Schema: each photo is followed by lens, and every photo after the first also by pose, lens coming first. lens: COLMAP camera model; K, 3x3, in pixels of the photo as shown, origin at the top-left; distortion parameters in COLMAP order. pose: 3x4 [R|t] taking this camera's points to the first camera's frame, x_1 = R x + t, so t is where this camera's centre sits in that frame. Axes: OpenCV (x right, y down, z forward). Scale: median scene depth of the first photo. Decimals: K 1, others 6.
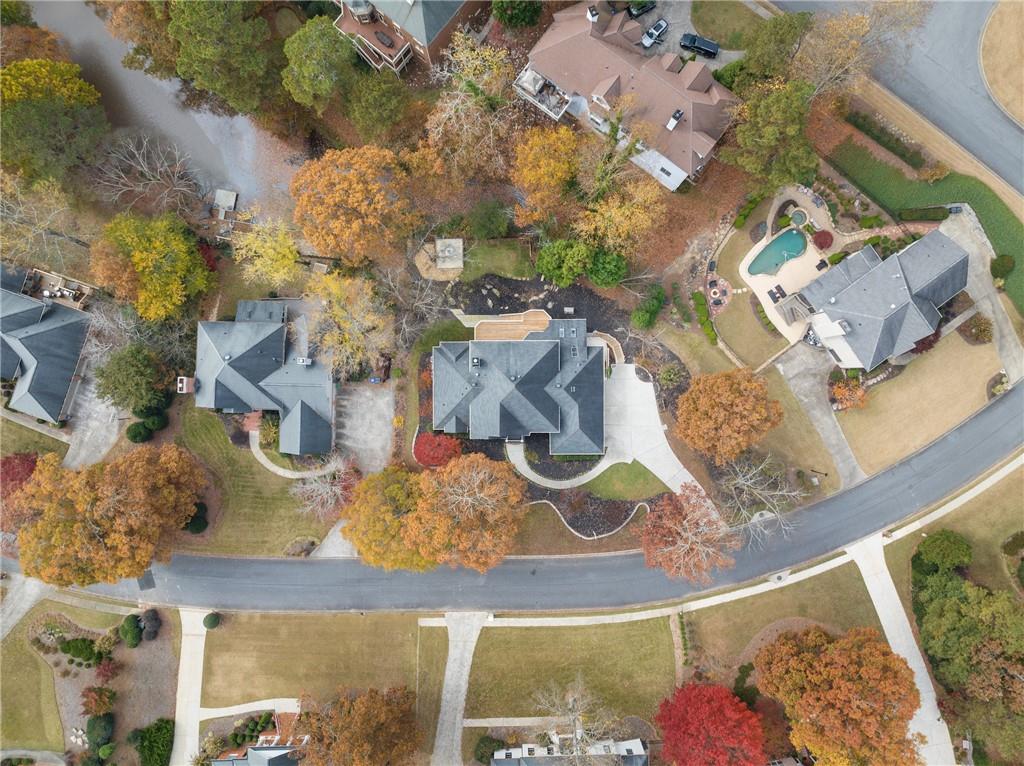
lens RADIAL K [[727.6, 0, 510.1], [0, 727.6, 382.4], [0, 0, 1]] dist [-0.031579, 0.003050]
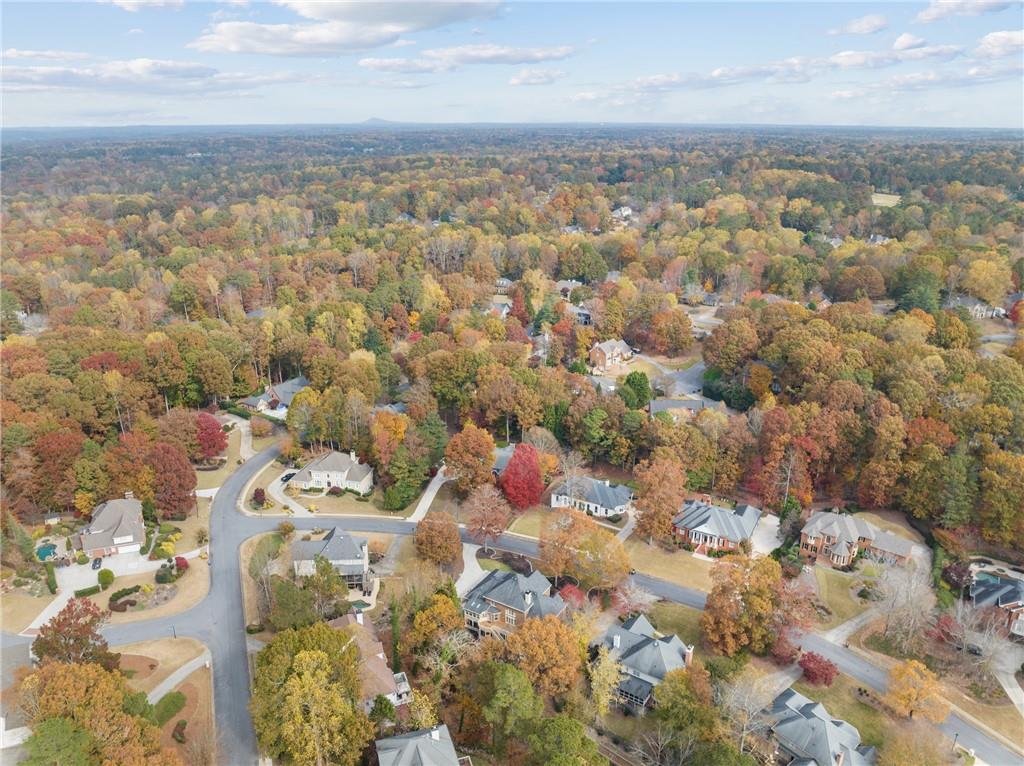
lens RADIAL K [[727.6, 0, 510.1], [0, 727.6, 382.4], [0, 0, 1]] dist [-0.031579, 0.003050]
pose [[-0.849171, -0.172438, 0.499173, -0.760796], [0.528113, -0.273554, 0.803906, -1.263281], [-0.002073, 0.946273, 0.323361, -0.091496]]
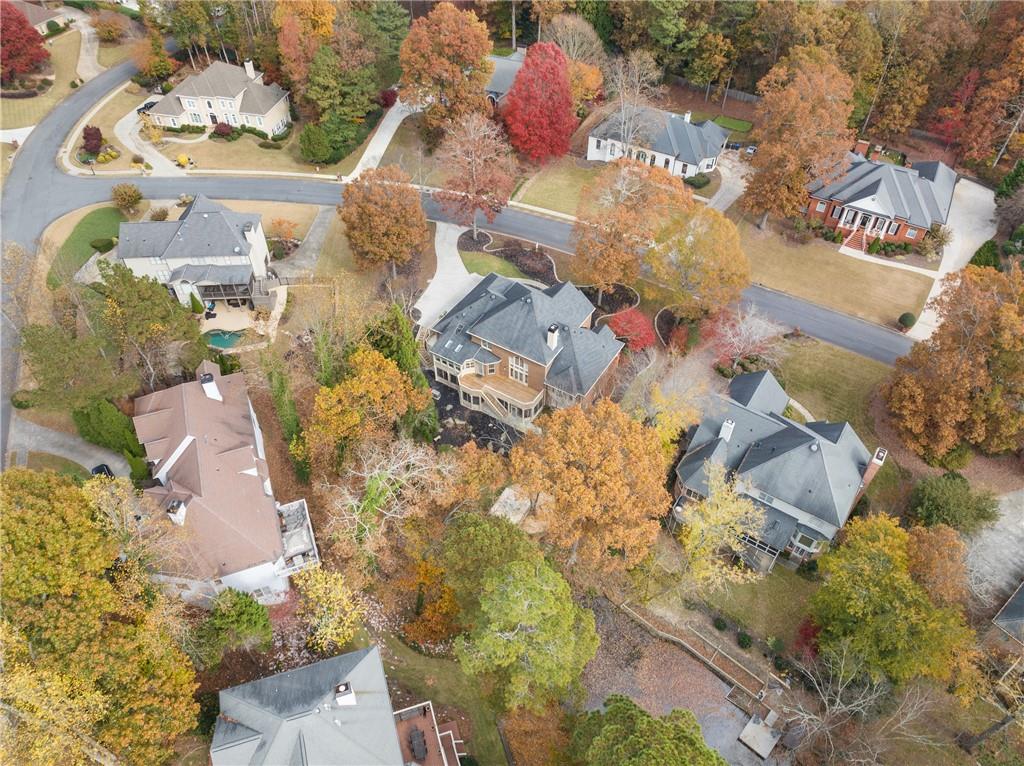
lens RADIAL K [[727.6, 0, 510.1], [0, 727.6, 382.4], [0, 0, 1]] dist [-0.031579, 0.003050]
pose [[-0.845237, -0.384457, 0.371170, -0.345402], [0.534363, -0.600856, 0.594499, -0.605804], [-0.005540, 0.700832, 0.713305, 0.338350]]
